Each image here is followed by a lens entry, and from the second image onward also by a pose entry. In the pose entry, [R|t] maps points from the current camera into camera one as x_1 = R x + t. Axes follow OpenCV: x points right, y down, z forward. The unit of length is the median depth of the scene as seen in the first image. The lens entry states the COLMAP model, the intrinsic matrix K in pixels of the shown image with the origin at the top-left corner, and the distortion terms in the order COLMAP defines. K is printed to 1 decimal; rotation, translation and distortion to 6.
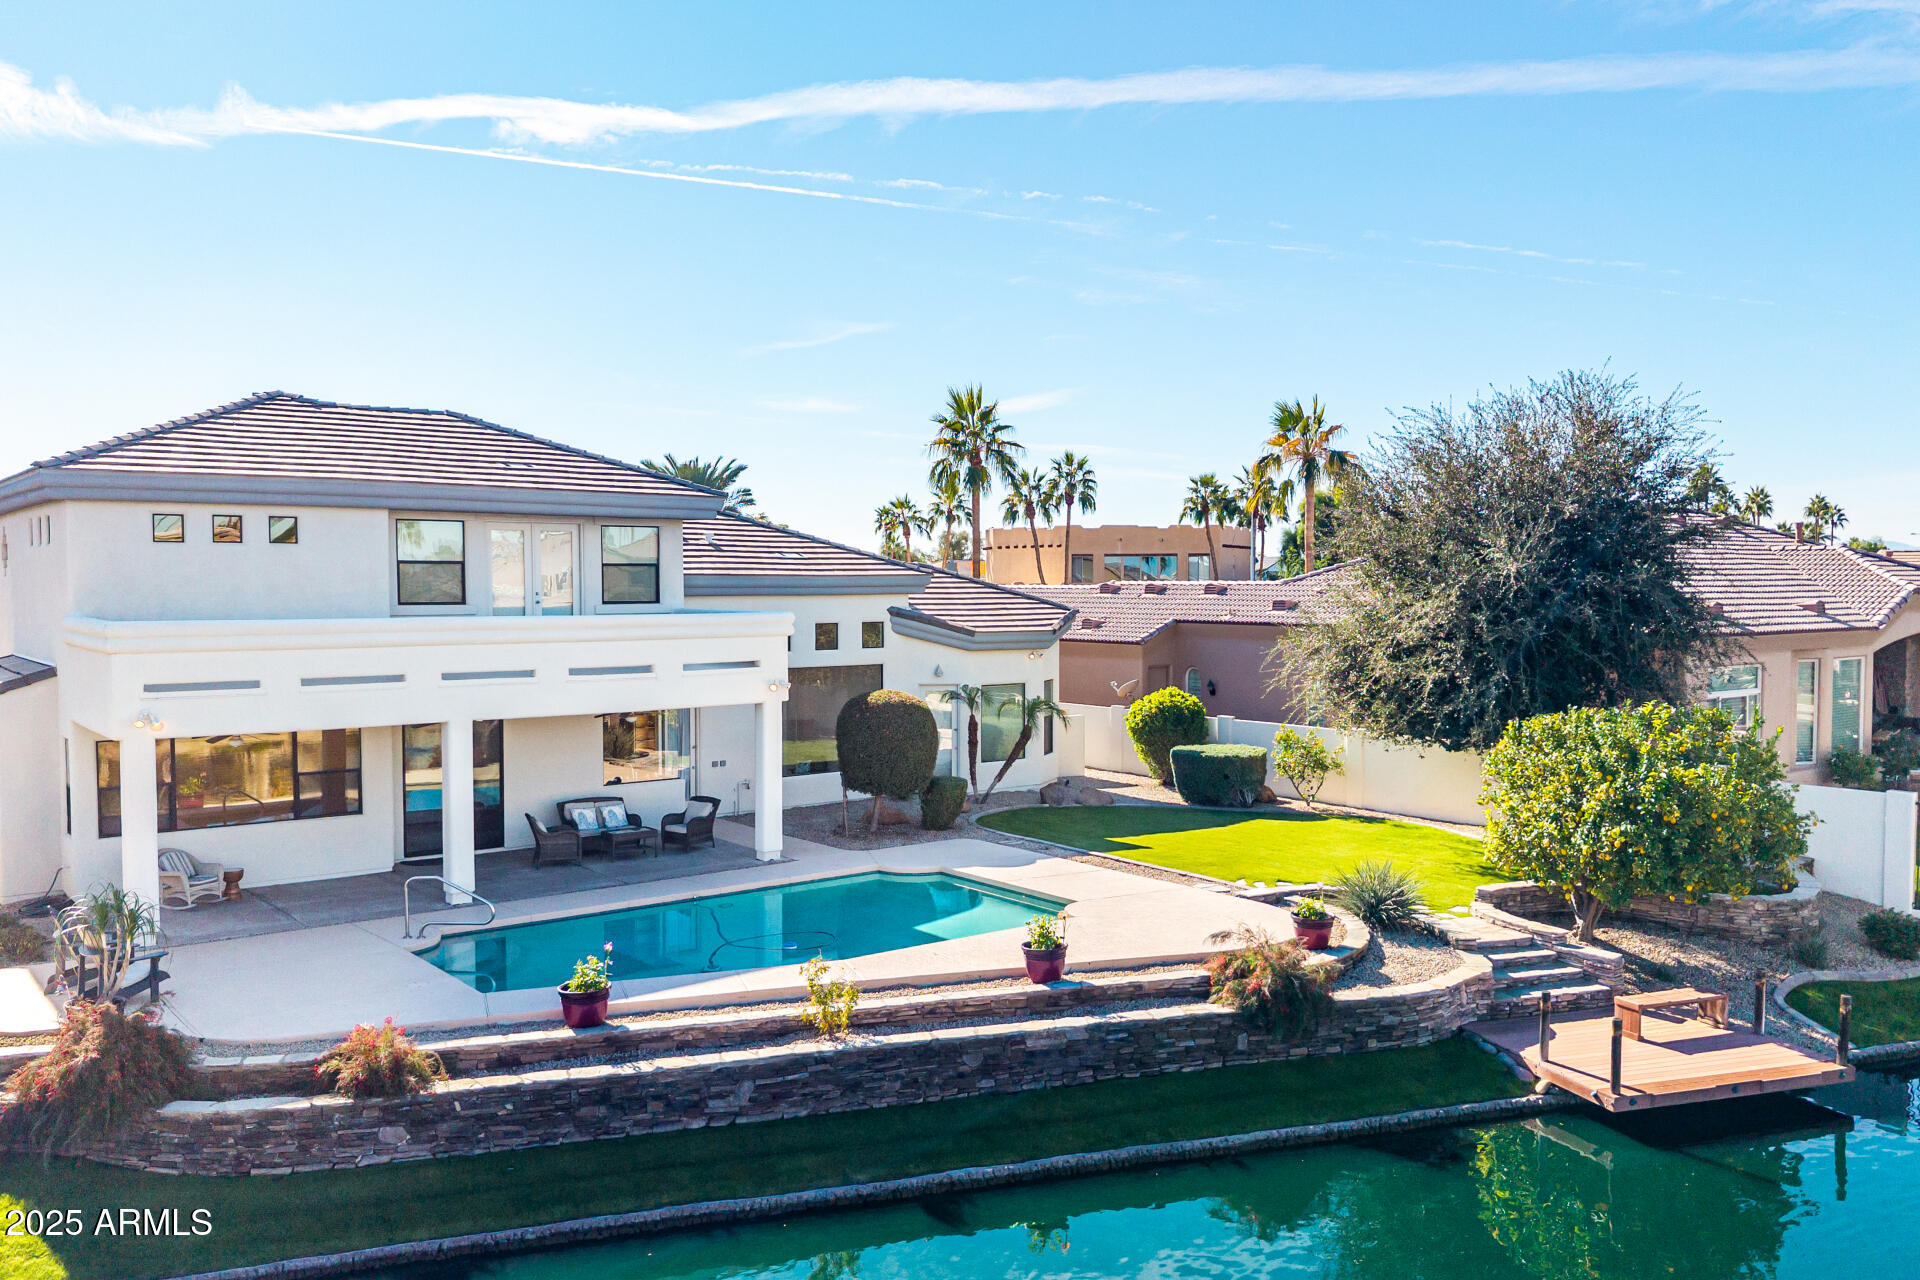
lens RADIAL K [[1534.2, 0, 968.0], [0, 1534.2, 615.5], [0, 0, 1]] dist [0.054785, -0.084506]
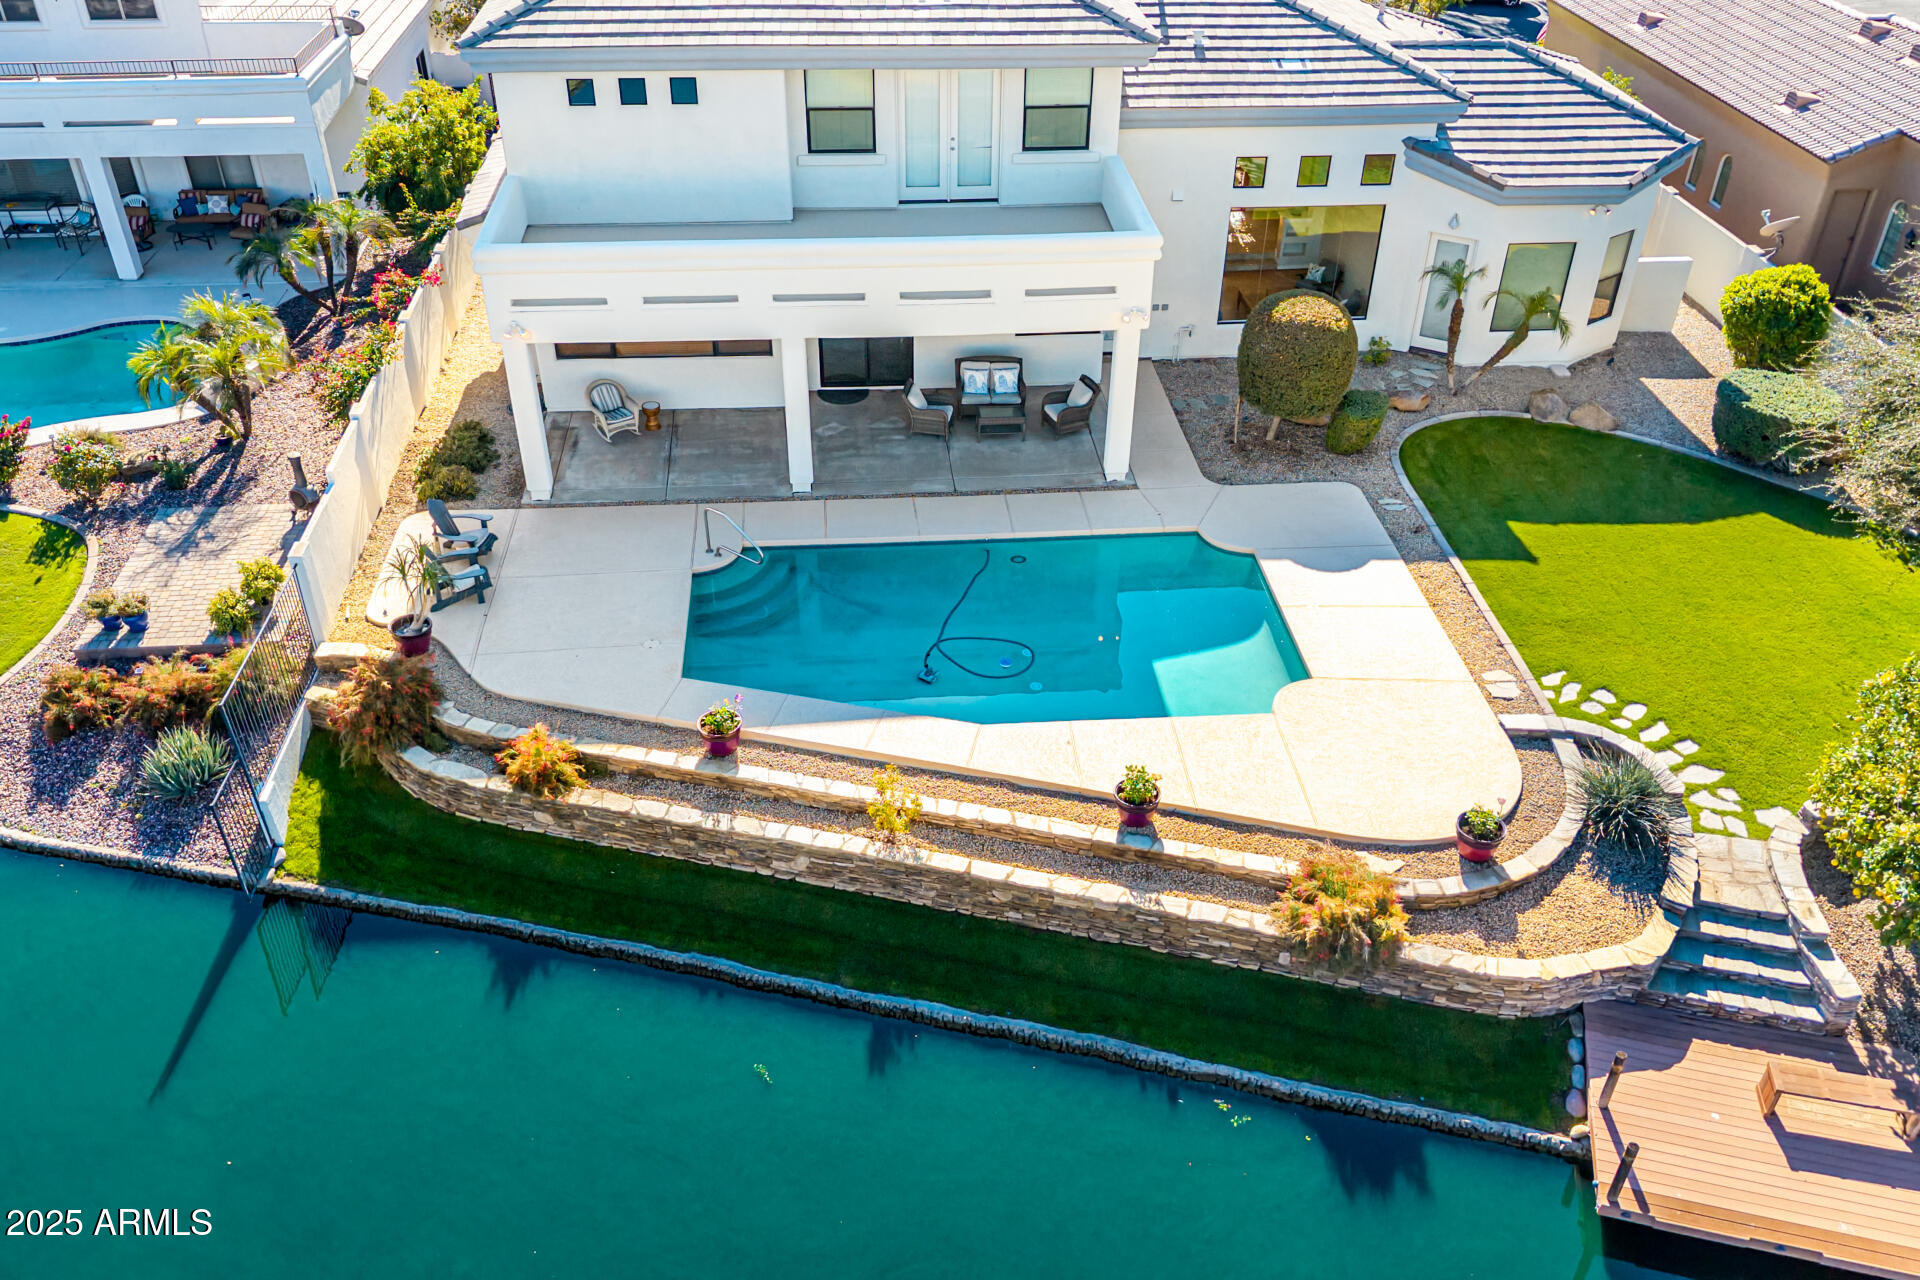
lens RADIAL K [[1534.2, 0, 953.7], [0, 1534.2, 655.1], [0, 0, 1]] dist [0.054785, -0.084506]
pose [[0.833914, 0.324426, -0.446469, 0.328211], [-0.022156, 0.828003, 0.560285, -0.372910], [0.551449, -0.457338, 0.697672, 0.248150]]
